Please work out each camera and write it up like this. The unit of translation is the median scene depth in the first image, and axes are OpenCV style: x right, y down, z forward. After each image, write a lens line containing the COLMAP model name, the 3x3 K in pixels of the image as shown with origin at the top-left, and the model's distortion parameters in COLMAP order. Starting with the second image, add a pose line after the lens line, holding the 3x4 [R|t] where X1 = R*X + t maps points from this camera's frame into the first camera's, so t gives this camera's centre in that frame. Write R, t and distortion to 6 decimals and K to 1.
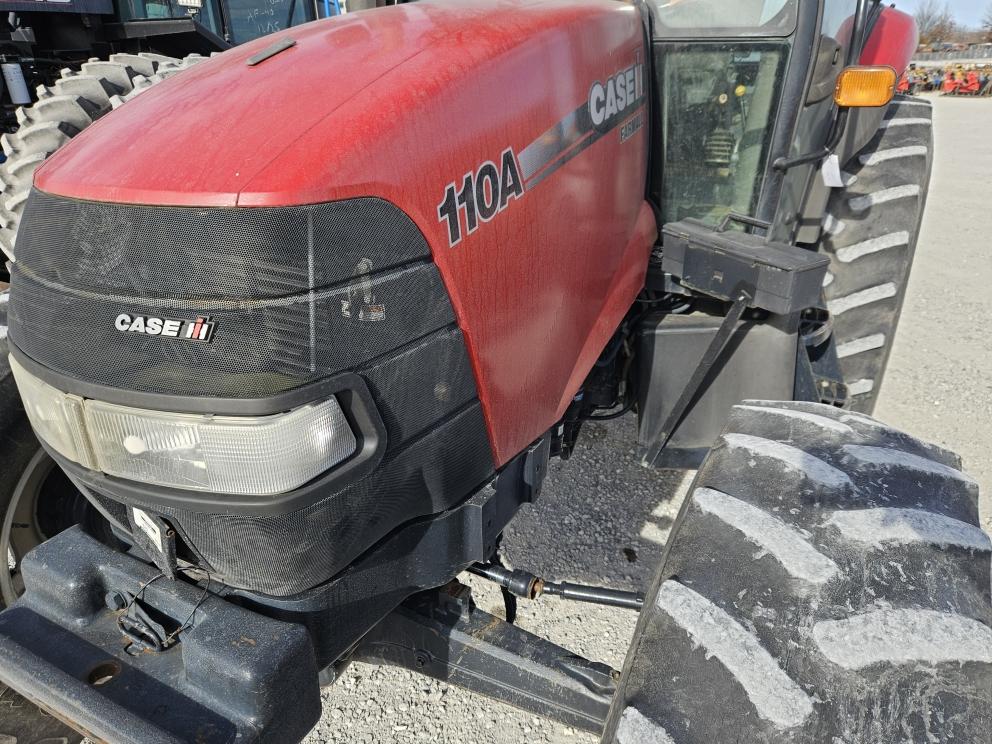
lens RADIAL K [[670.1, 0, 498.9], [0, 670.1, 379.1], [0, 0, 1]] dist [0.054905, -0.045373]
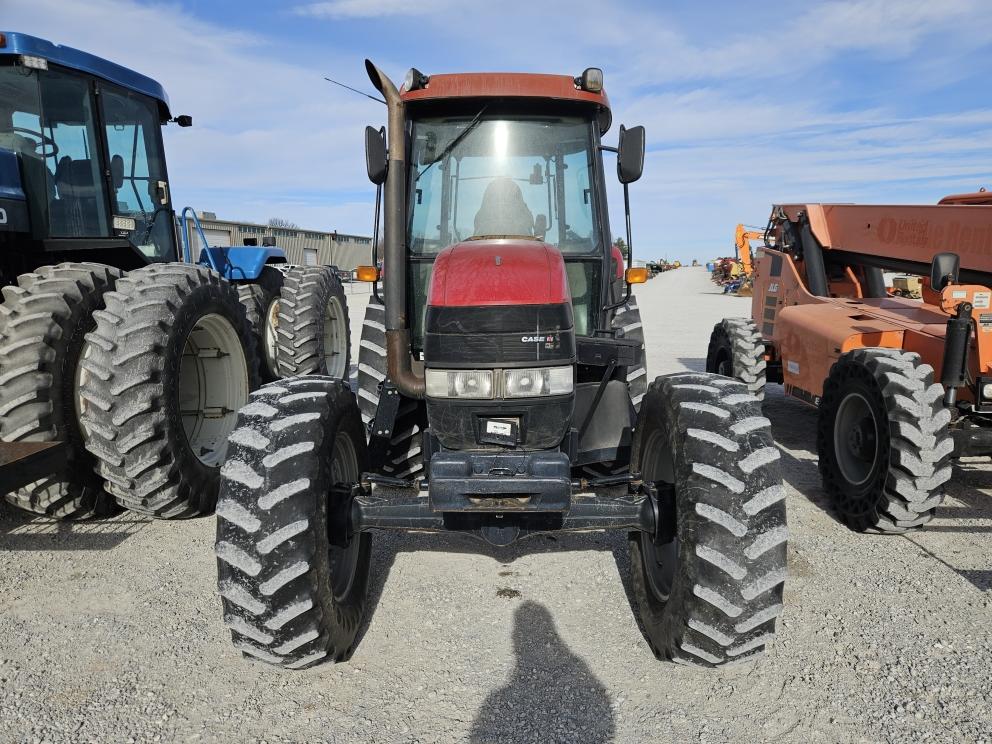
lens RADIAL K [[670.1, 0, 501.6], [0, 670.1, 380.4], [0, 0, 1]] dist [0.054905, -0.045373]
pose [[0.885476, -0.075395, 0.458529, -0.720148], [0.199371, 0.952955, -0.228317, 0.269332], [-0.419743, 0.293587, 0.858850, -0.538963]]
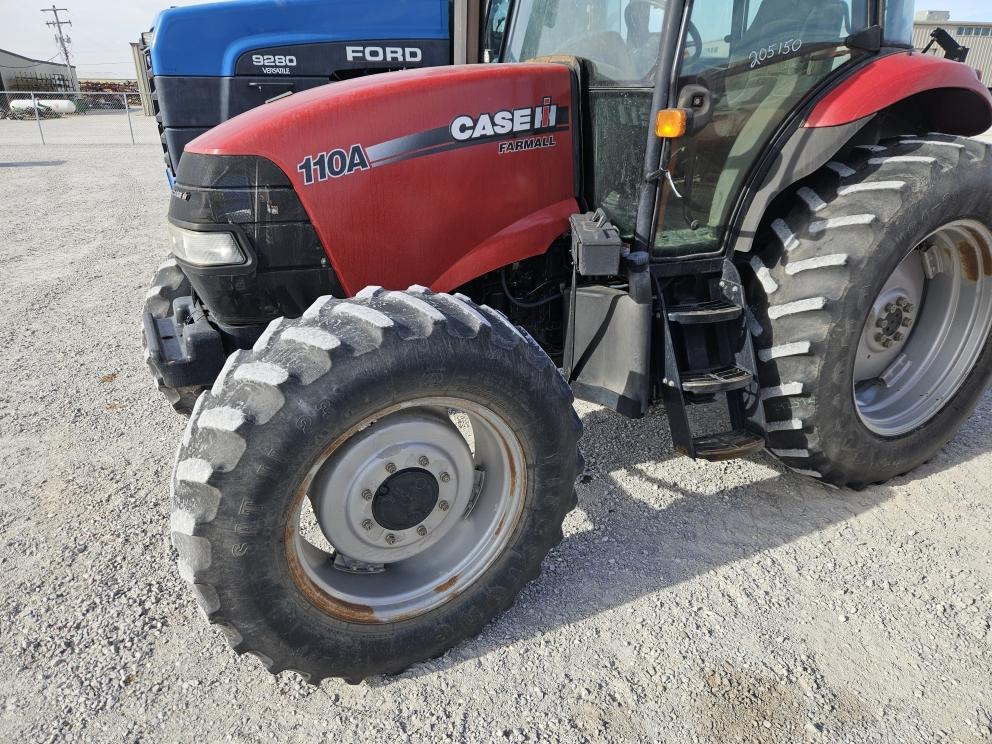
lens RADIAL K [[670.1, 0, 494.4], [0, 670.1, 371.0], [0, 0, 1]] dist [0.054905, -0.045373]
pose [[0.827626, 0.214816, -0.518546, 0.734543], [-0.242232, 0.970098, 0.015265, 0.091013], [0.506320, 0.112975, 0.854914, -0.218926]]
